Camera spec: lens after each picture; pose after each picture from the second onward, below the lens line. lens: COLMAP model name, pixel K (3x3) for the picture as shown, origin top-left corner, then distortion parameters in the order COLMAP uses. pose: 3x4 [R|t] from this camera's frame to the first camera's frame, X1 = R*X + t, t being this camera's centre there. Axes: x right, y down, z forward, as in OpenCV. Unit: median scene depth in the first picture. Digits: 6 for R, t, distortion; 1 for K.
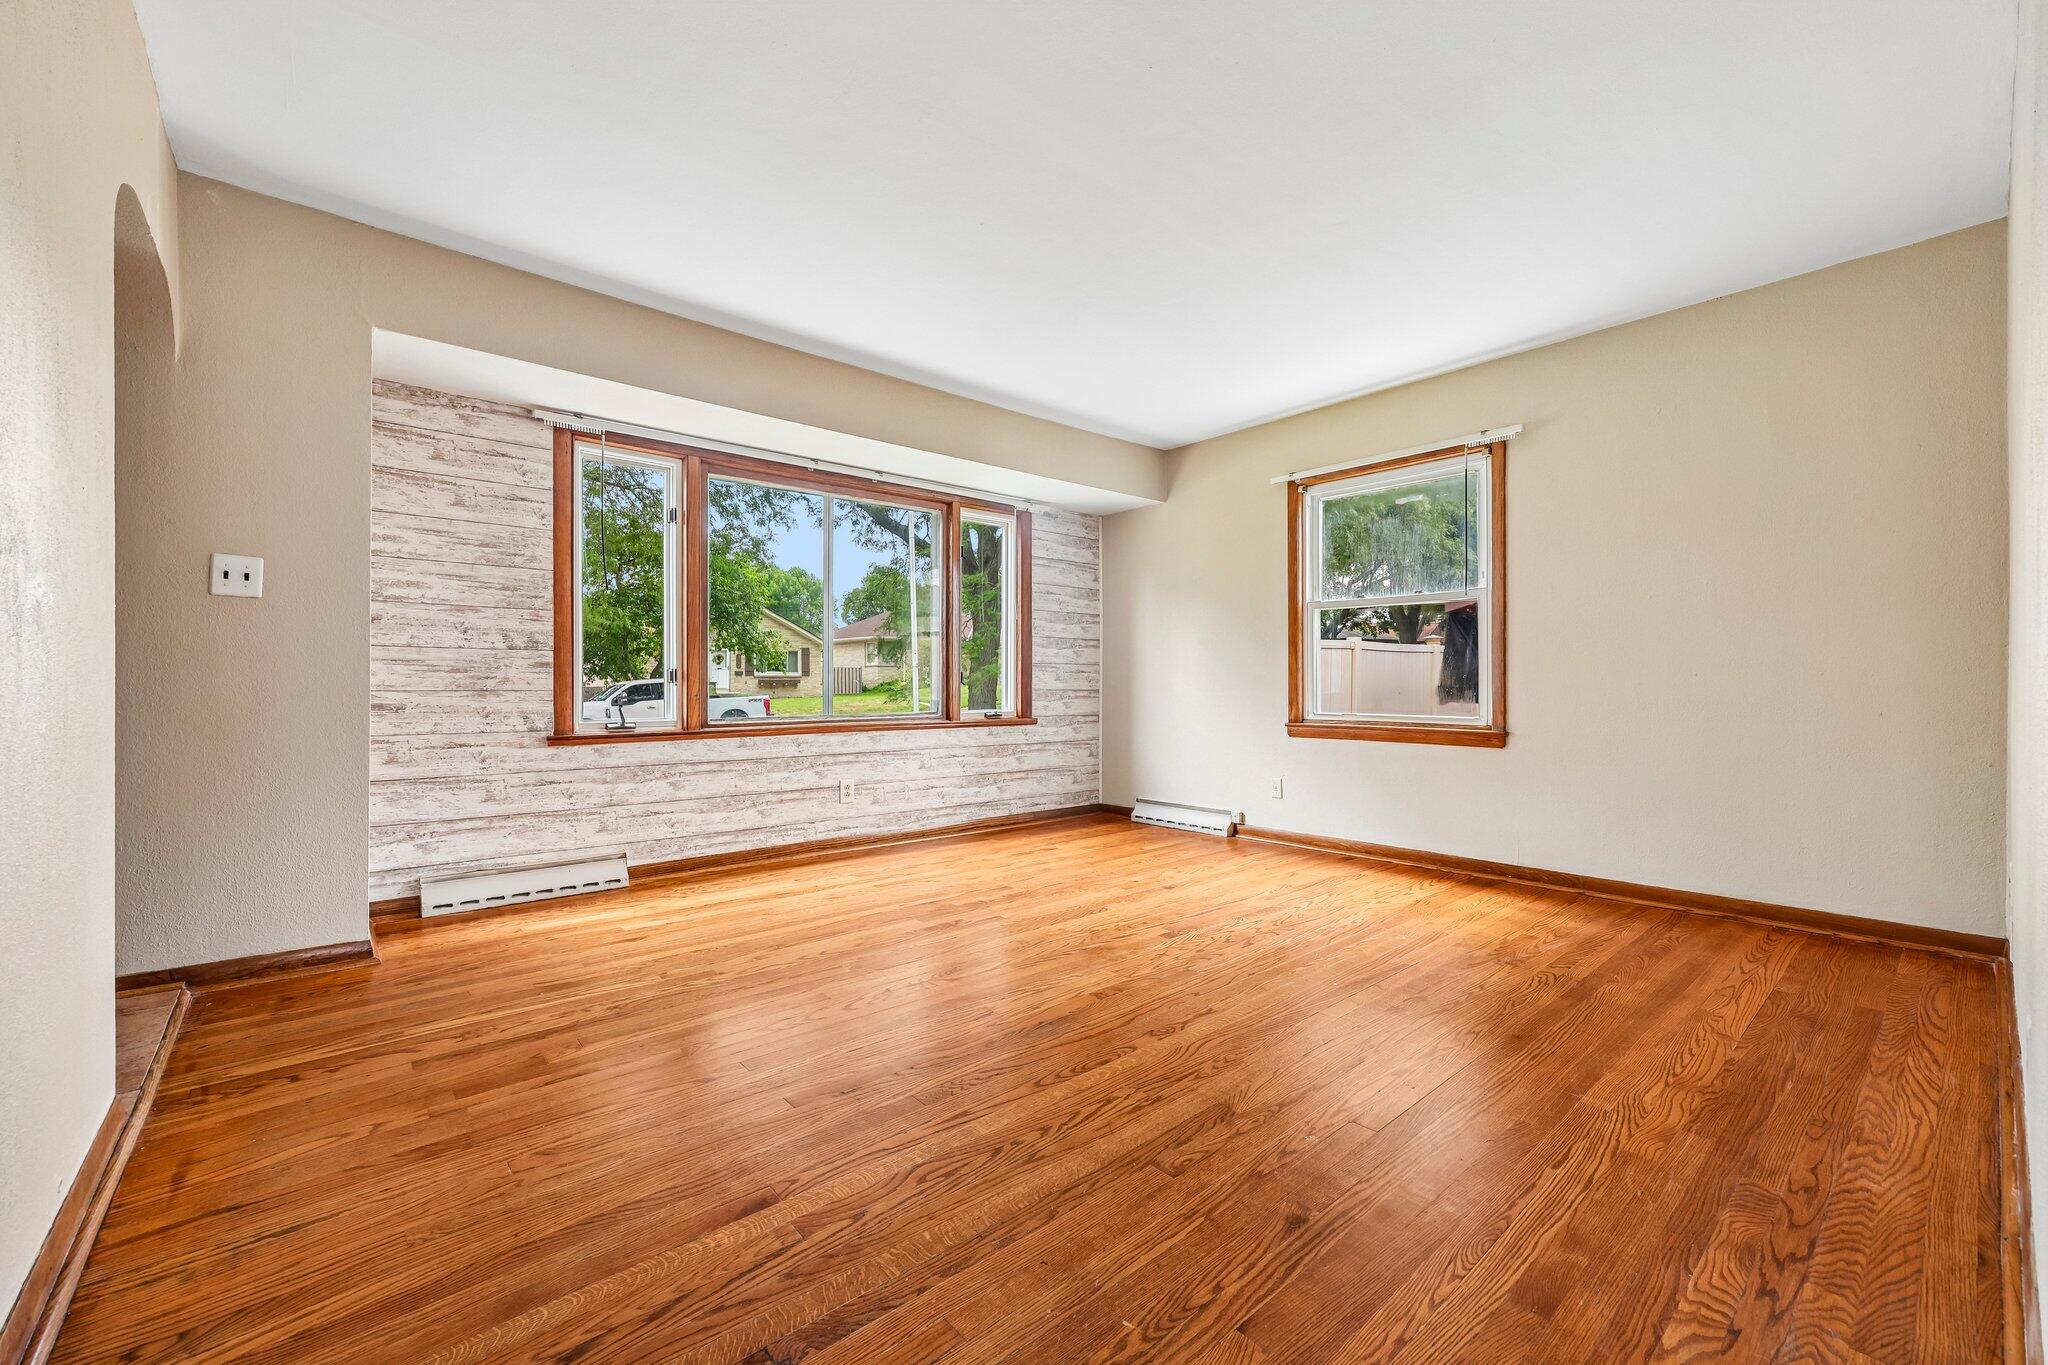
lens RADIAL K [[829.6, 0, 1026.0], [0, 829.6, 683.1], [0, 0, 1]] dist [-0.000162, 0.001654]
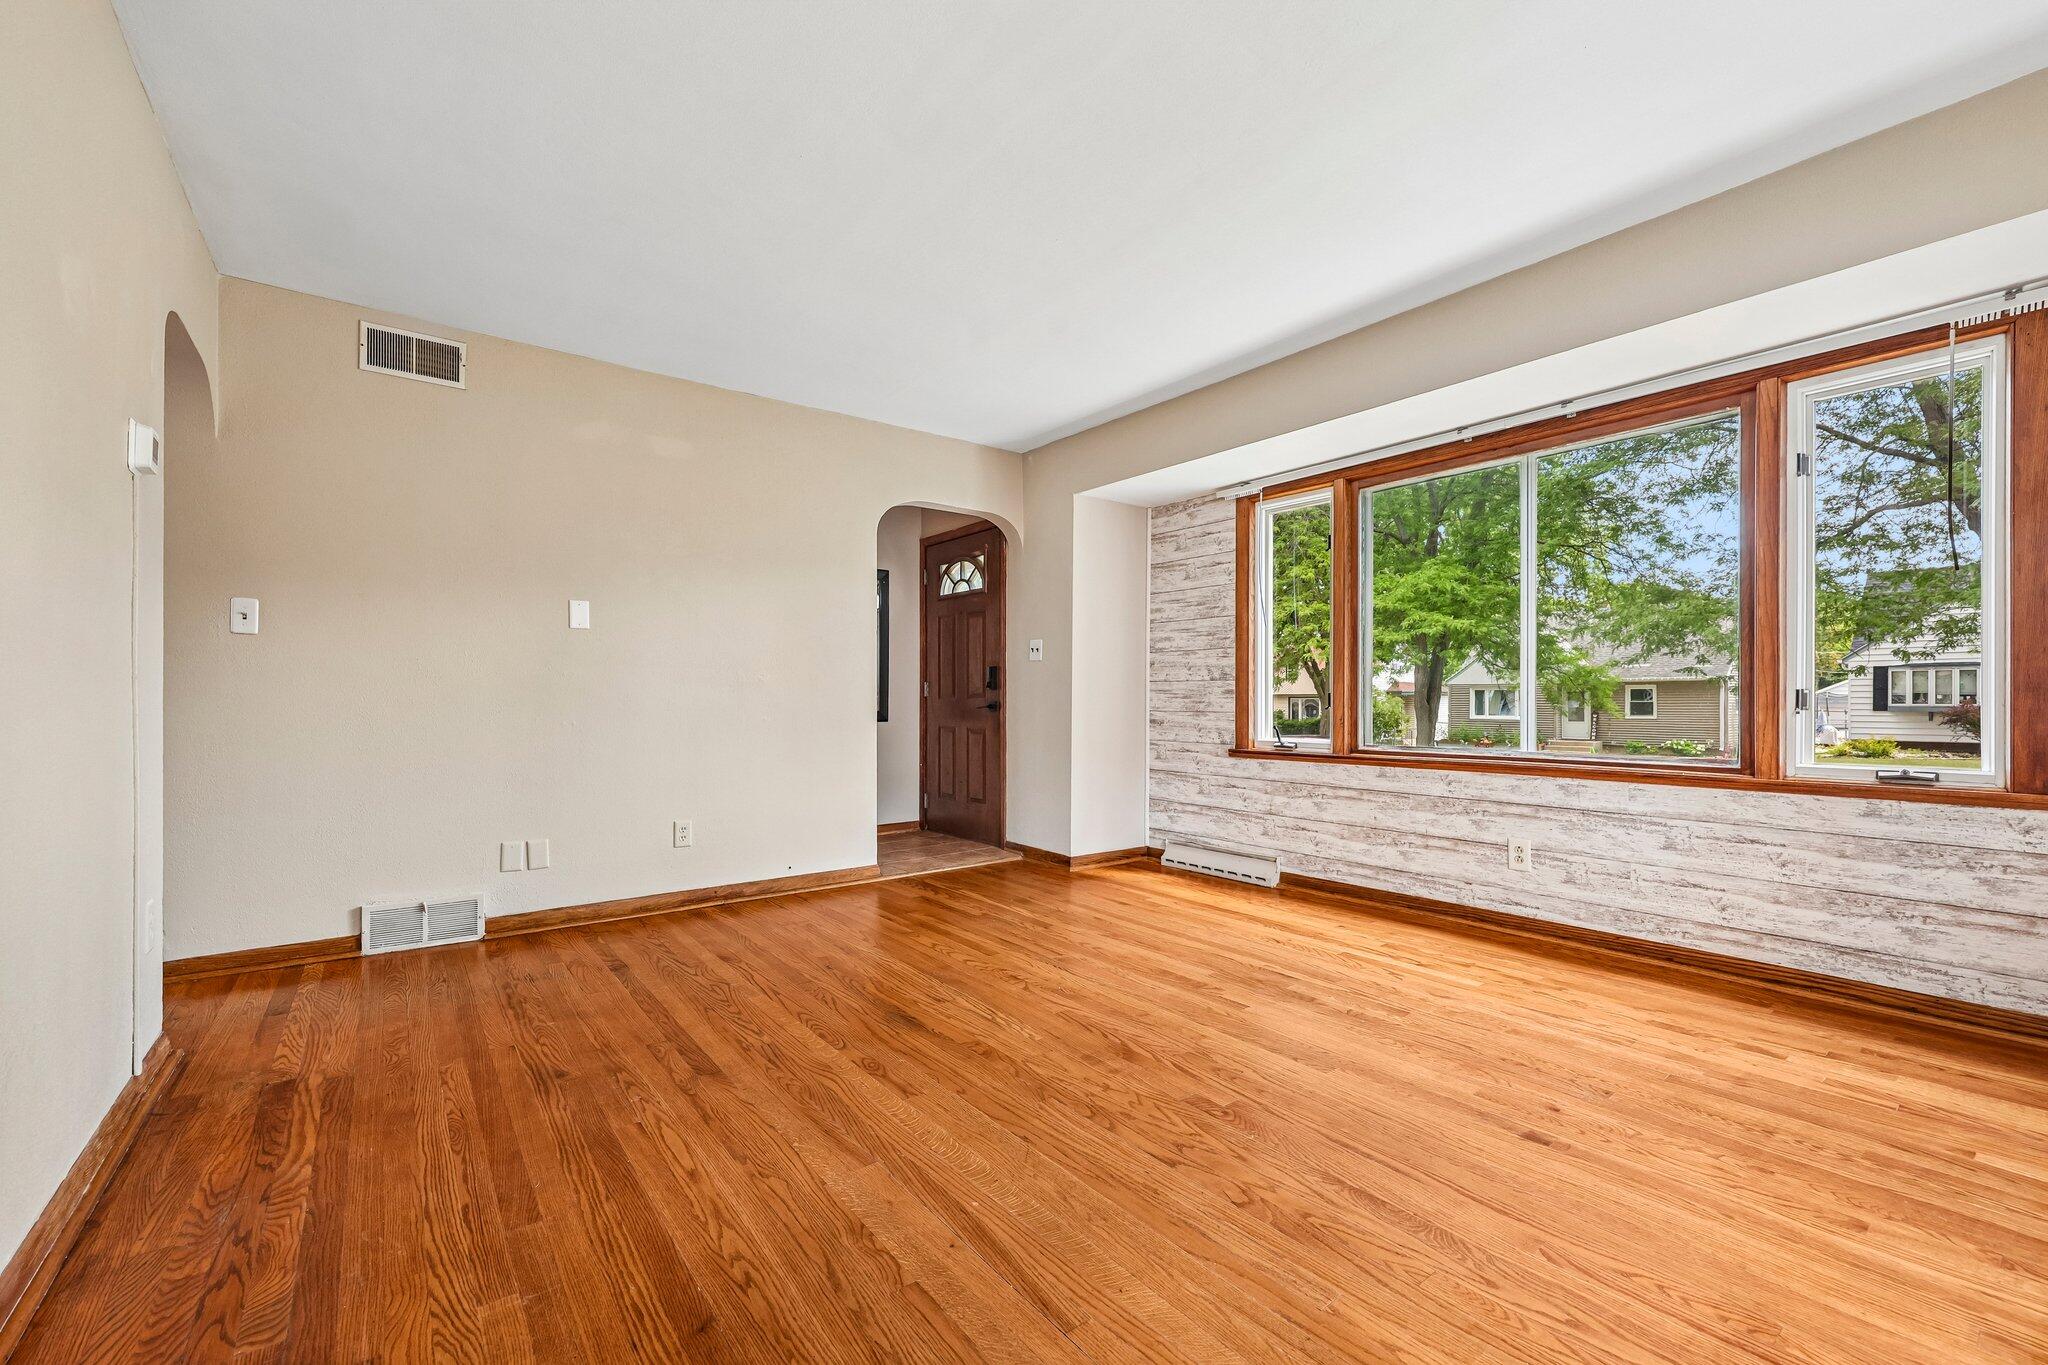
lens RADIAL K [[829.6, 0, 1009.2], [0, 829.6, 706.3], [0, 0, 1]] dist [-0.000162, 0.001654]
pose [[-0.065425, 0.004679, -0.997847, 0.716014], [-0.001735, 0.999987, 0.004803, -0.005557], [0.997856, 0.002045, -0.065416, 0.776616]]
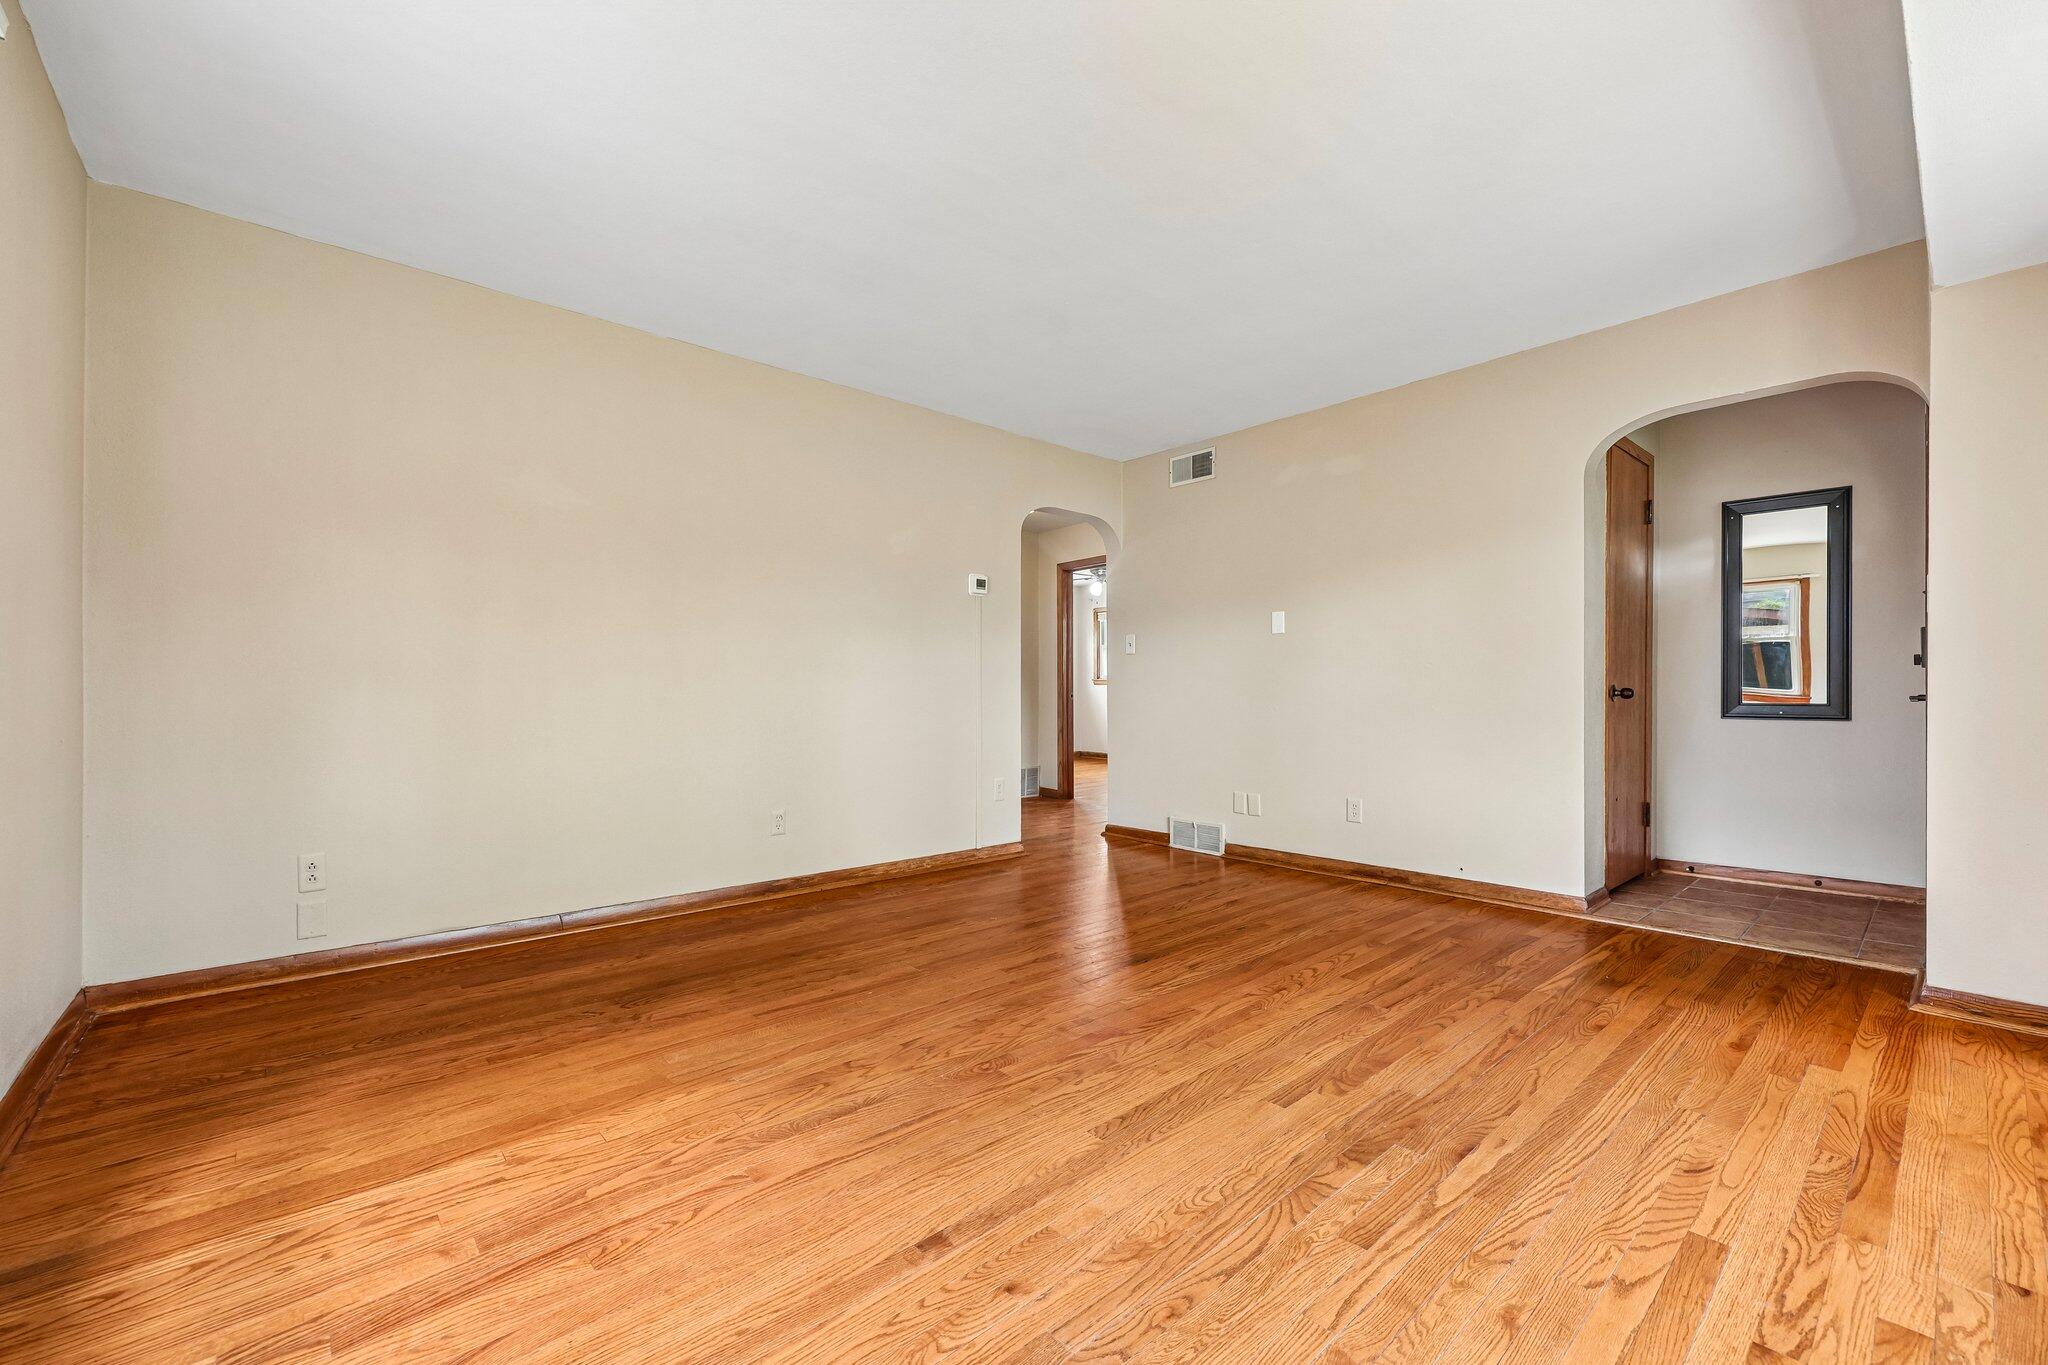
lens RADIAL K [[829.6, 0, 1030.4], [0, 829.6, 684.7], [0, 0, 1]] dist [-0.000162, 0.001654]
pose [[-0.999801, 0.001599, -0.019861, 0.143481], [0.001745, 0.999972, -0.007345, -0.005221], [0.019849, -0.007378, -0.999776, 1.476659]]
